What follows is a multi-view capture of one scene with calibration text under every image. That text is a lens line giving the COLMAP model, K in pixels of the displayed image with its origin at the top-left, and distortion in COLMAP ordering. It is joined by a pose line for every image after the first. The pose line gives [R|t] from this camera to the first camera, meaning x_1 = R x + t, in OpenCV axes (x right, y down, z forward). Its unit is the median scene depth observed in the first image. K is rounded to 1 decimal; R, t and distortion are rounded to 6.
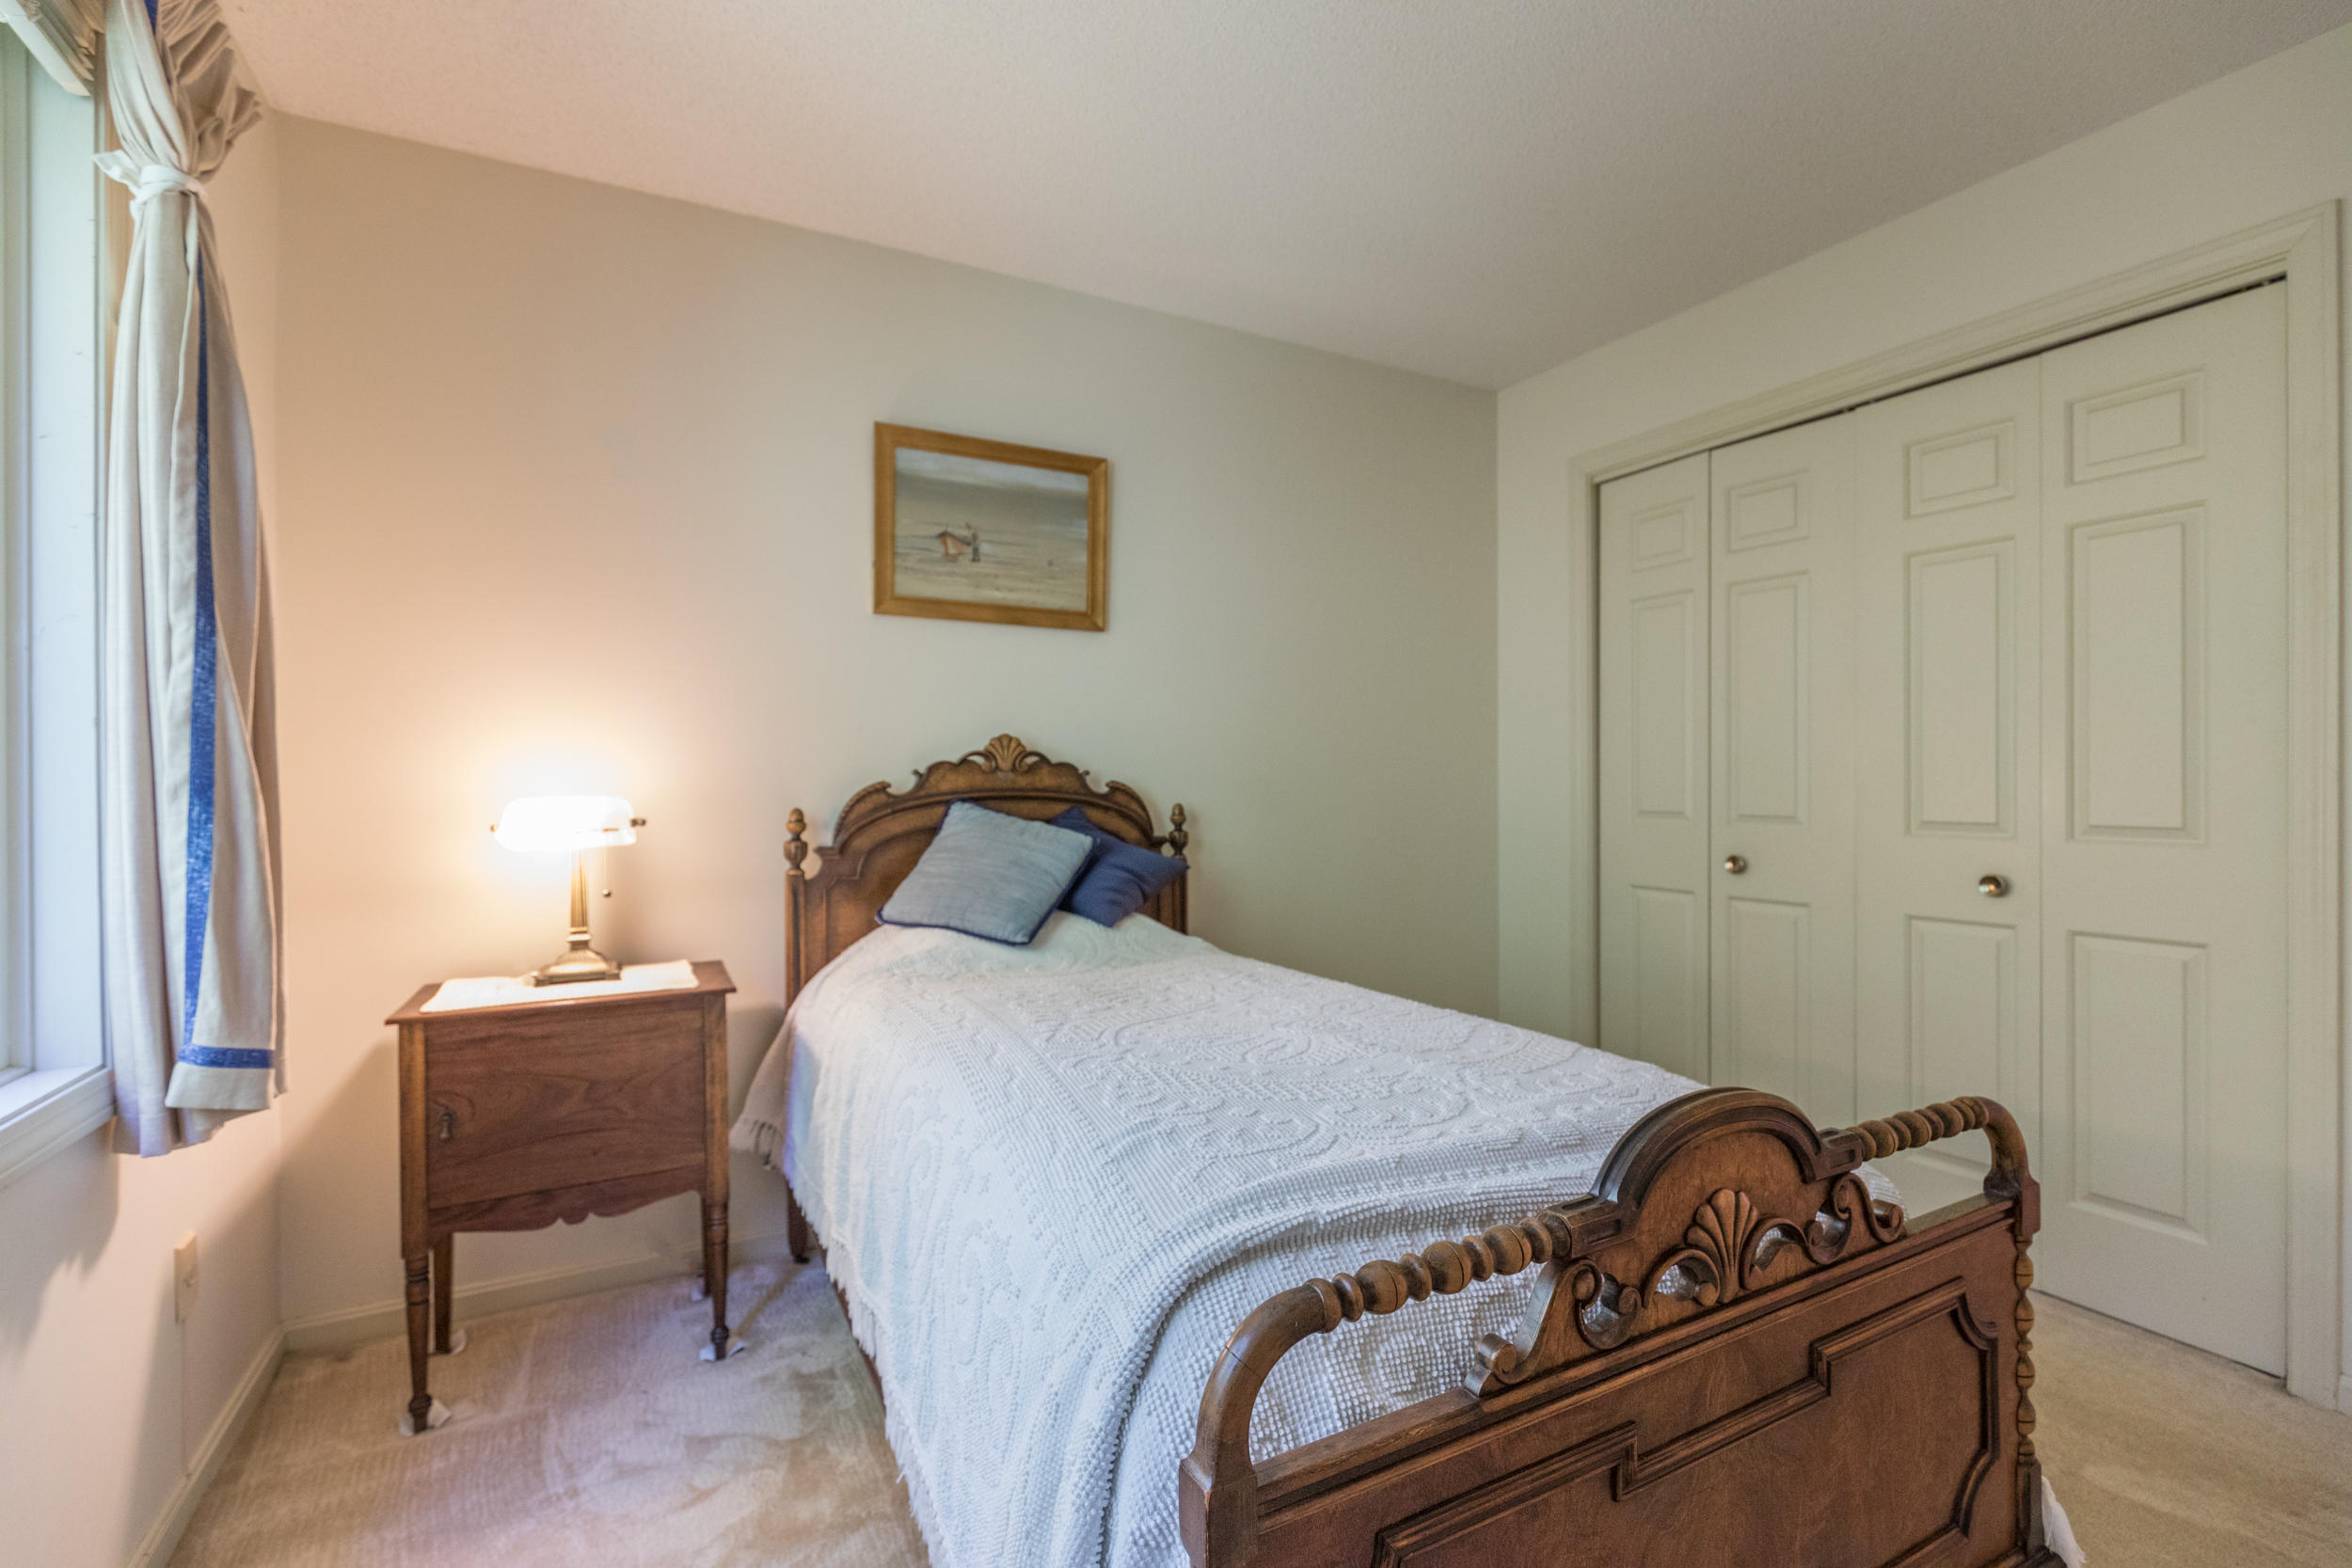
lens RADIAL K [[1081.5, 0, 1157.4], [0, 1081.5, 778.2], [0, 0, 1]] dist [0.010331, -0.001175]
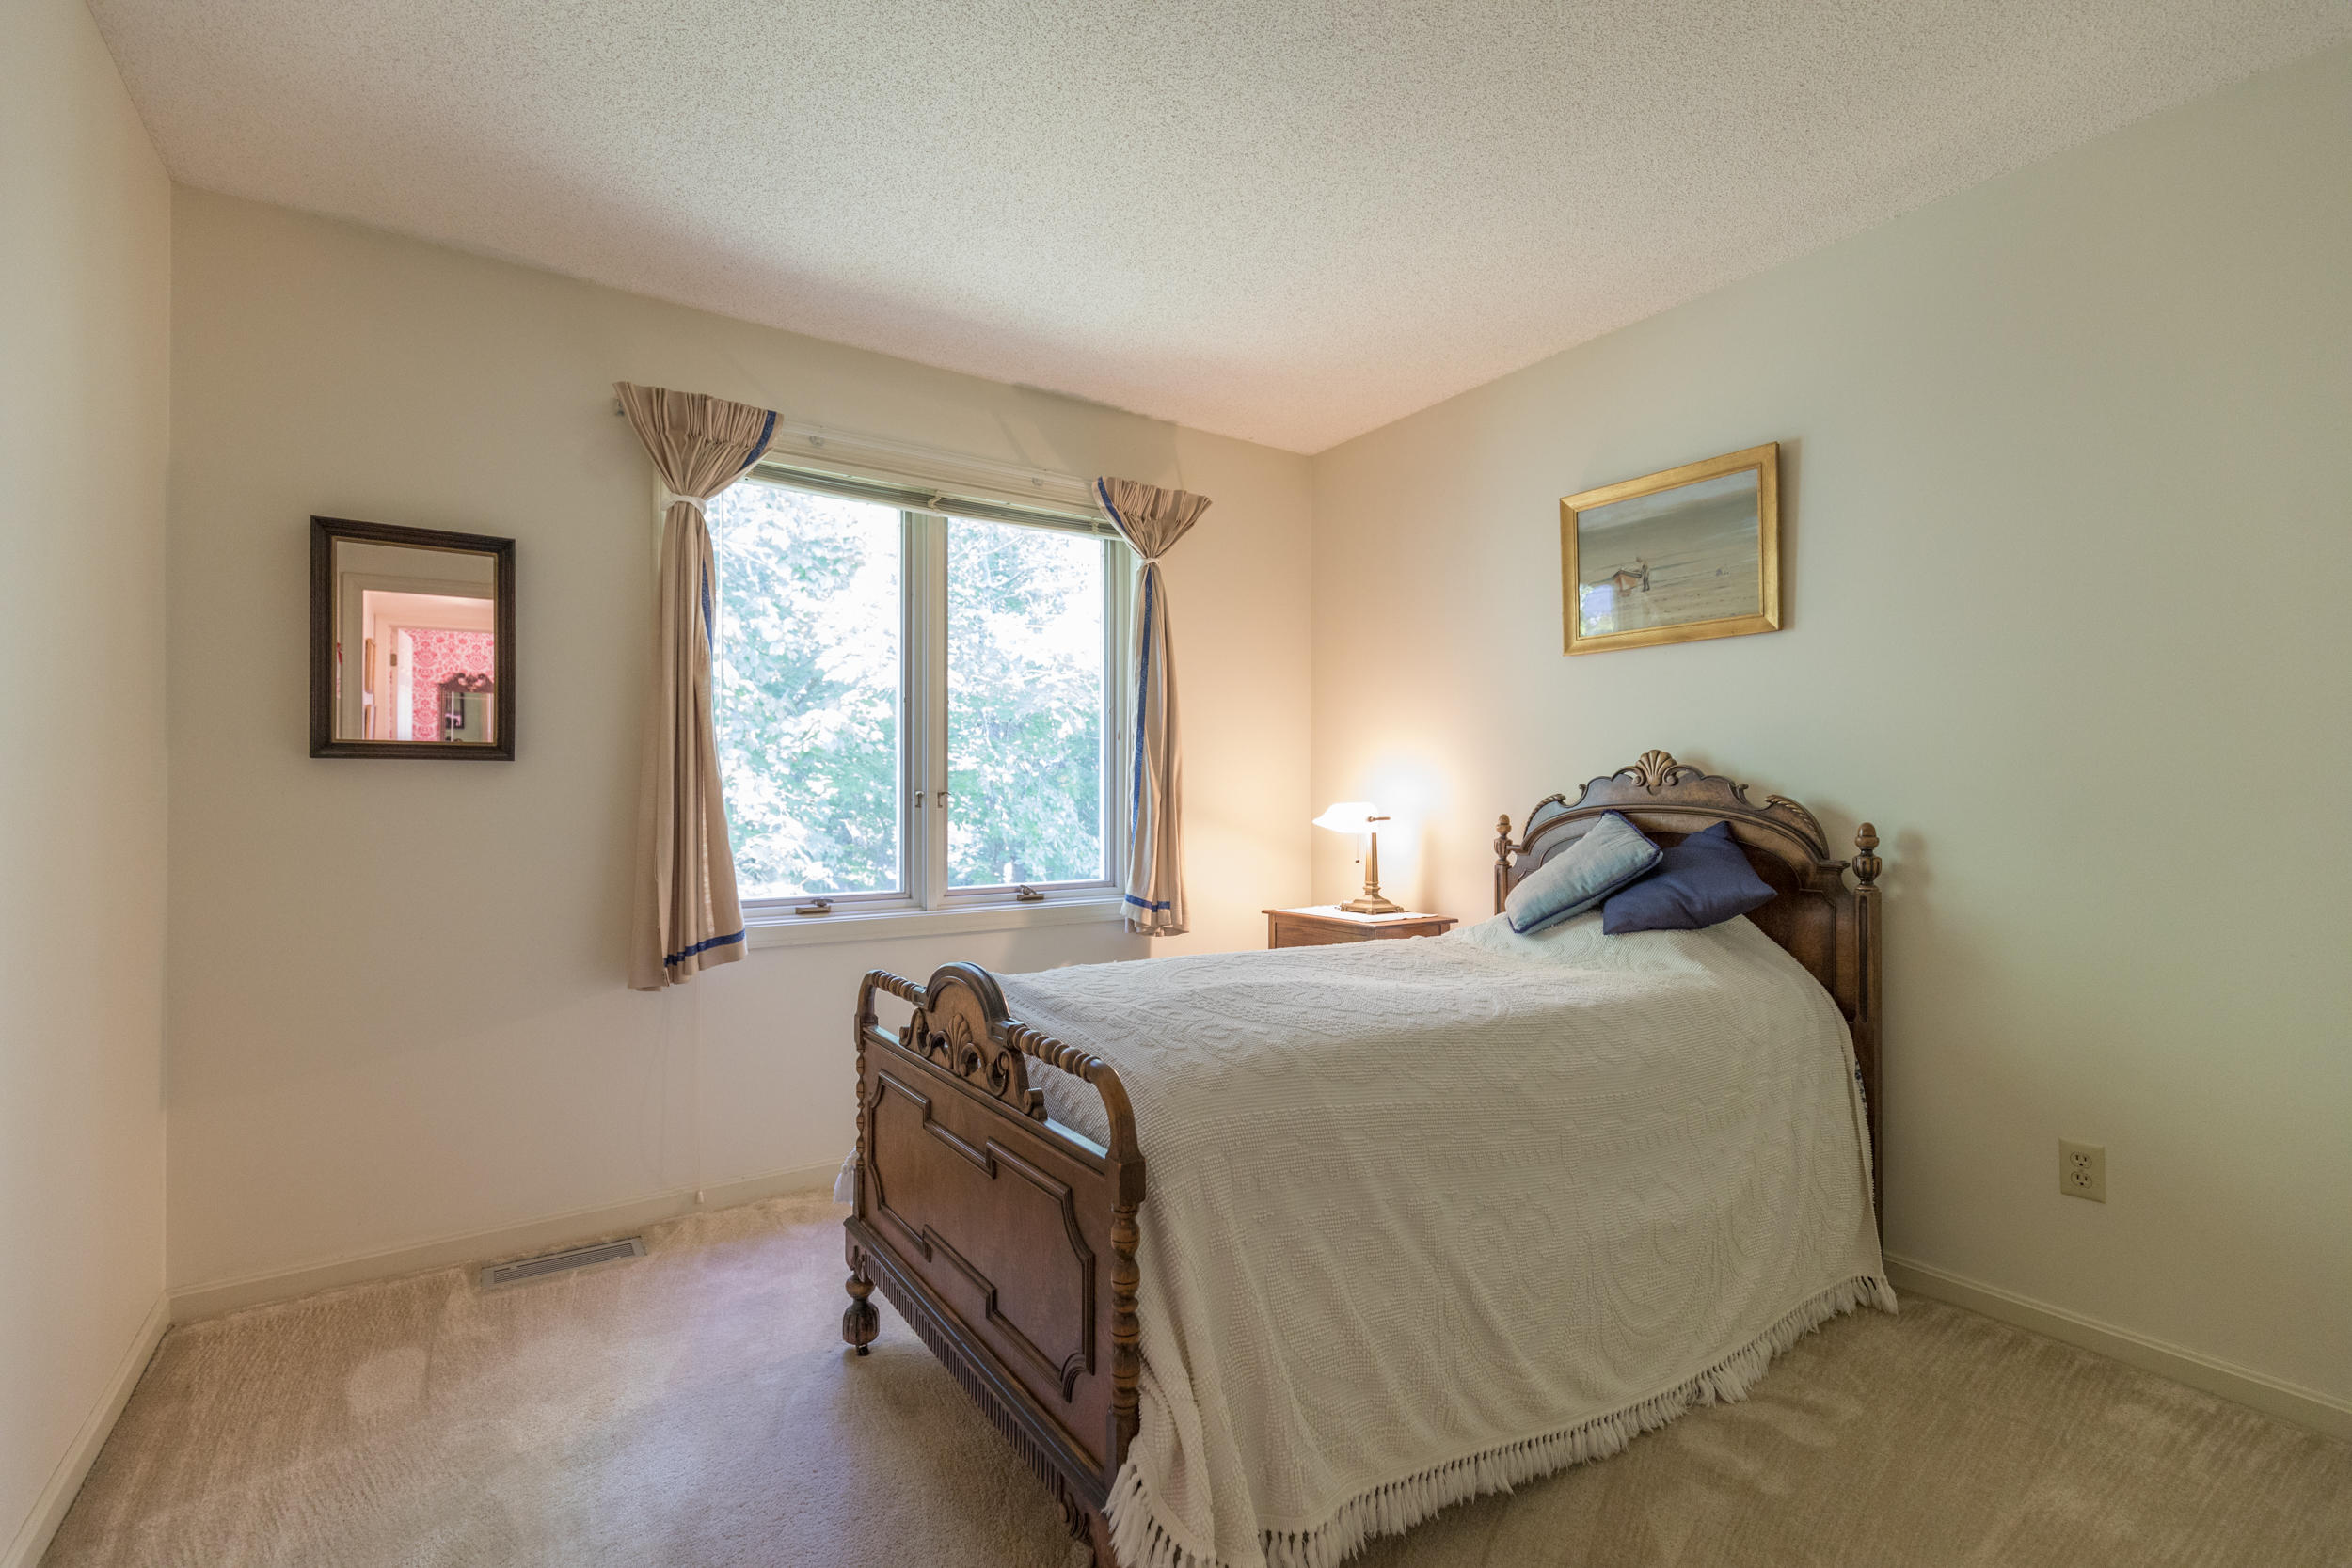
lens RADIAL K [[1081.5, 0, 1177.9], [0, 1081.5, 777.7], [0, 0, 1]] dist [0.010331, -0.001175]
pose [[0.107472, -0.013152, -0.994121, 0.856485], [-0.003710, 0.999900, -0.013630, 0.002487], [0.994201, 0.005153, 0.107412, 0.424710]]
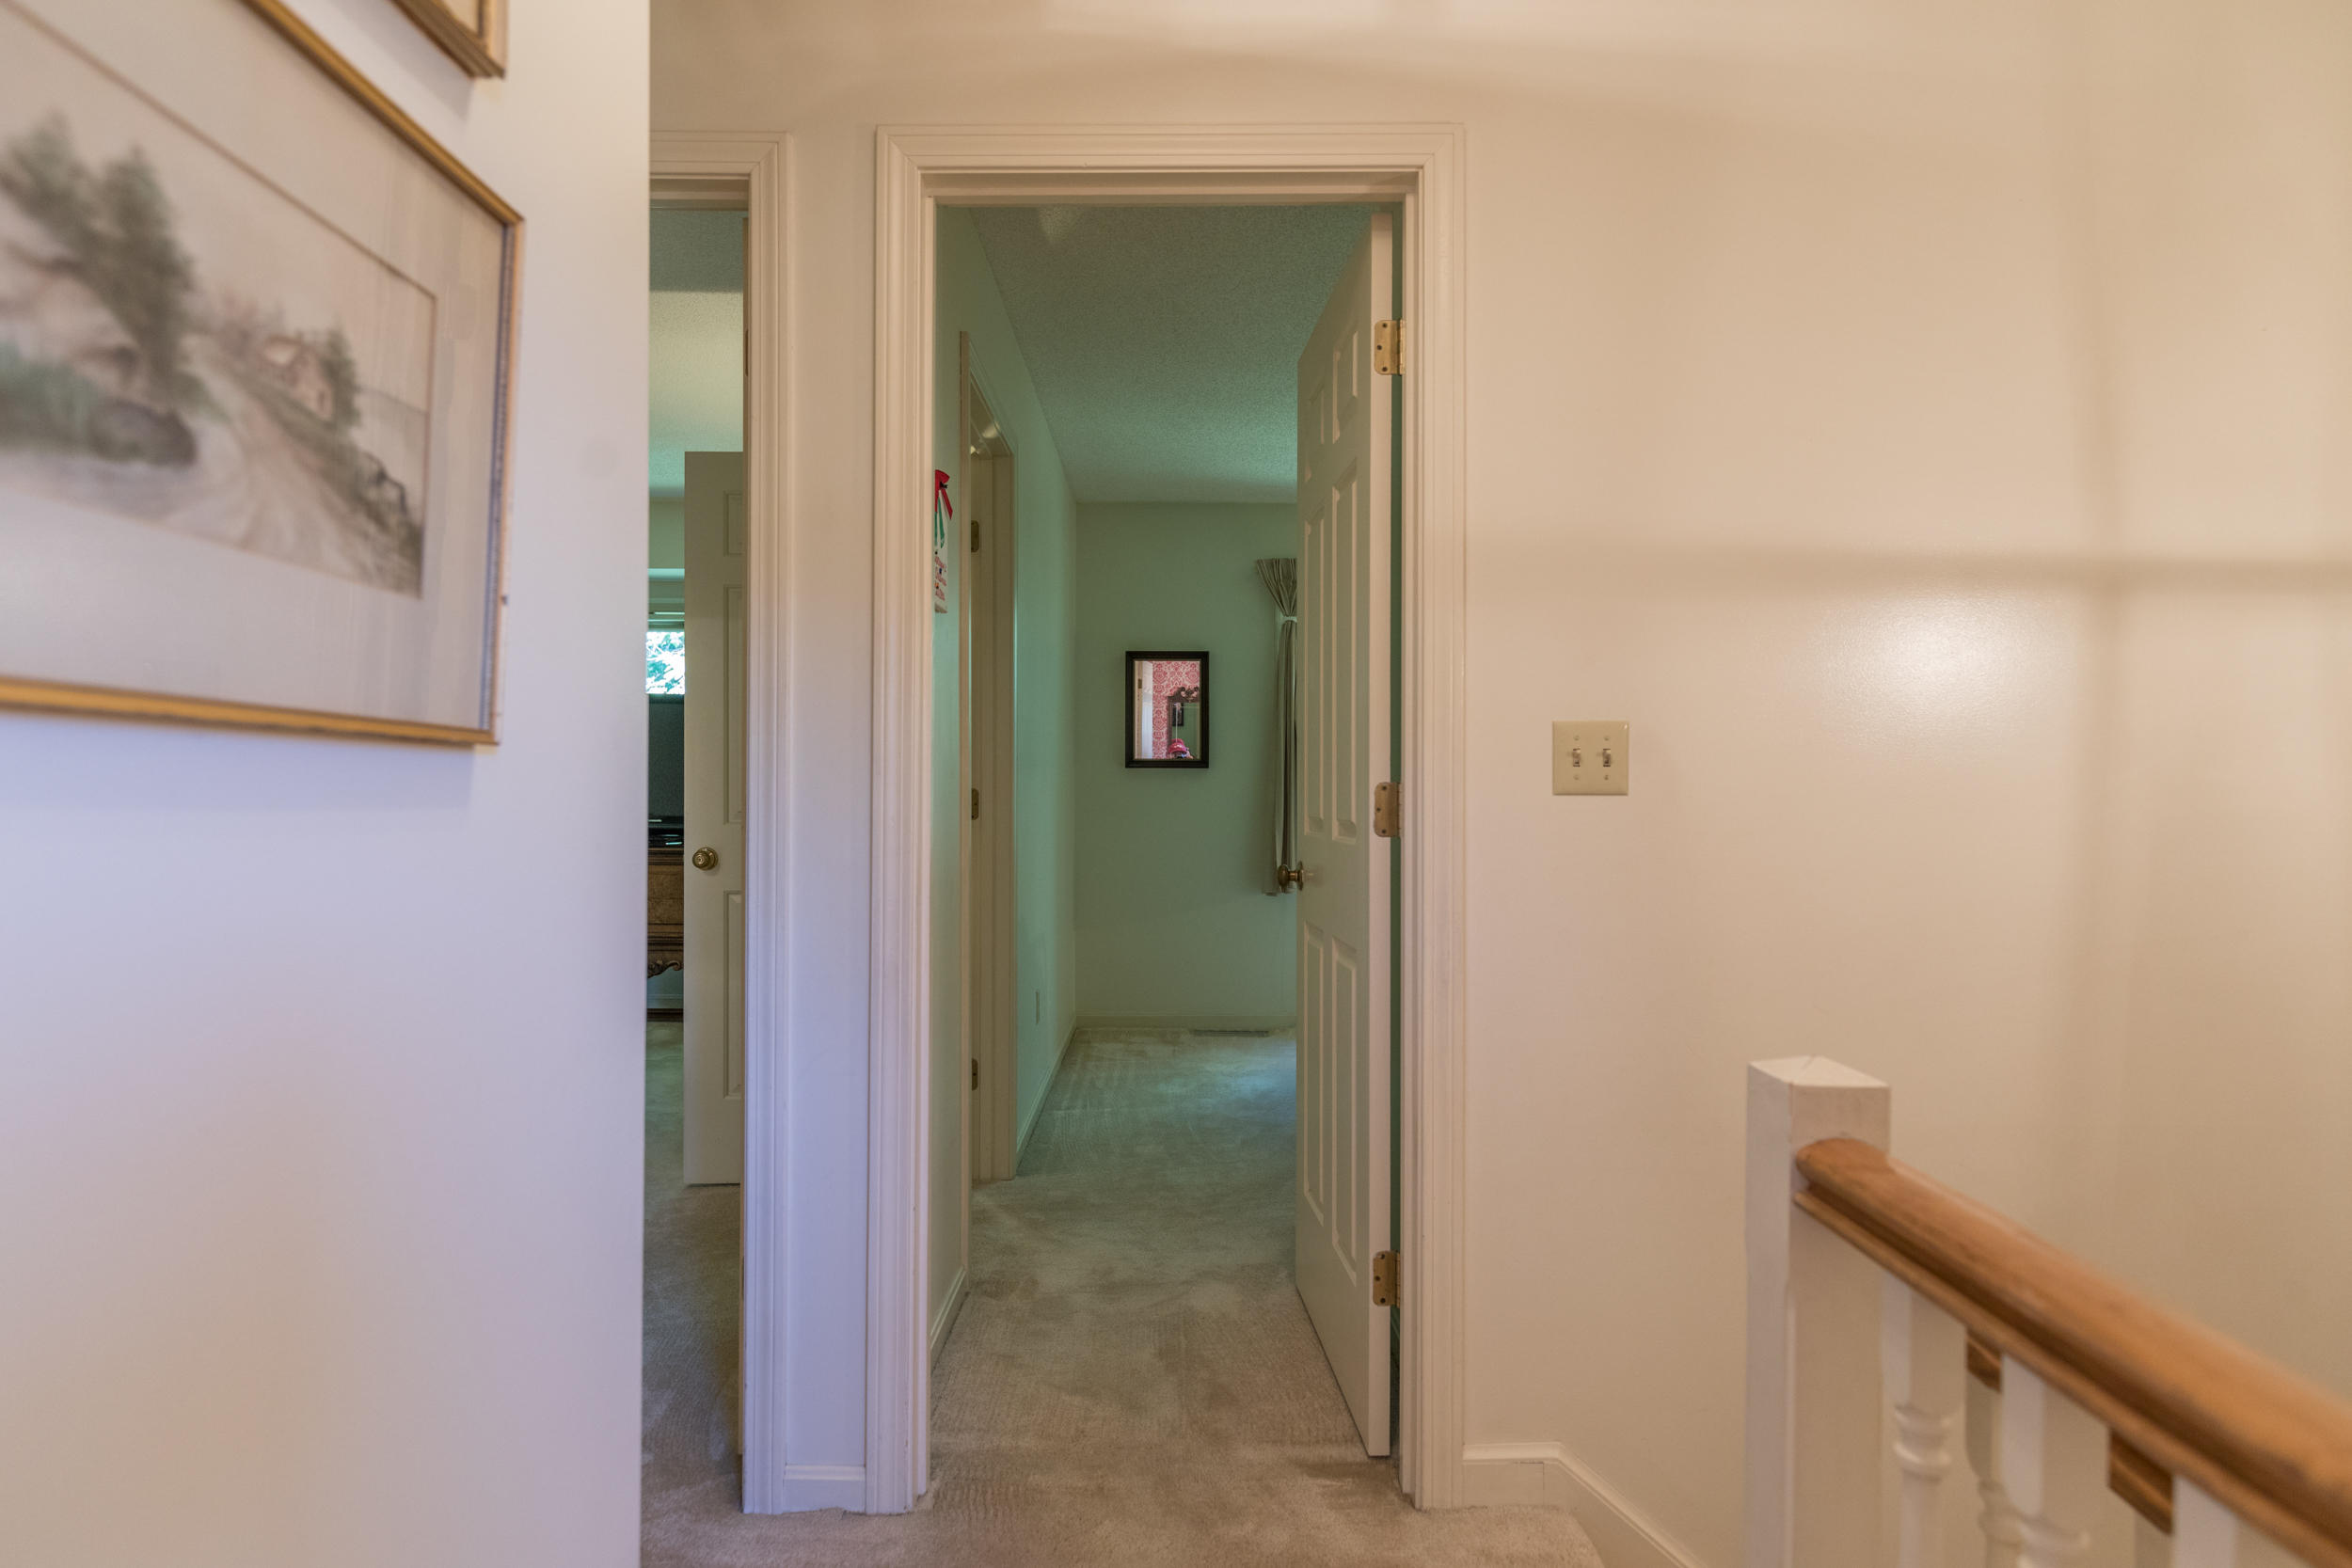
lens RADIAL K [[1400.4, 0, 1159.8], [0, 1400.4, 783.9], [0, 0, 1]] dist [-0.001923, -0.000164]
pose [[-0.471085, 0.000112, -0.882088, 1.398215], [-0.007669, 0.999962, 0.004223, -0.002279], [0.882054, 0.008754, -0.471066, 0.699800]]
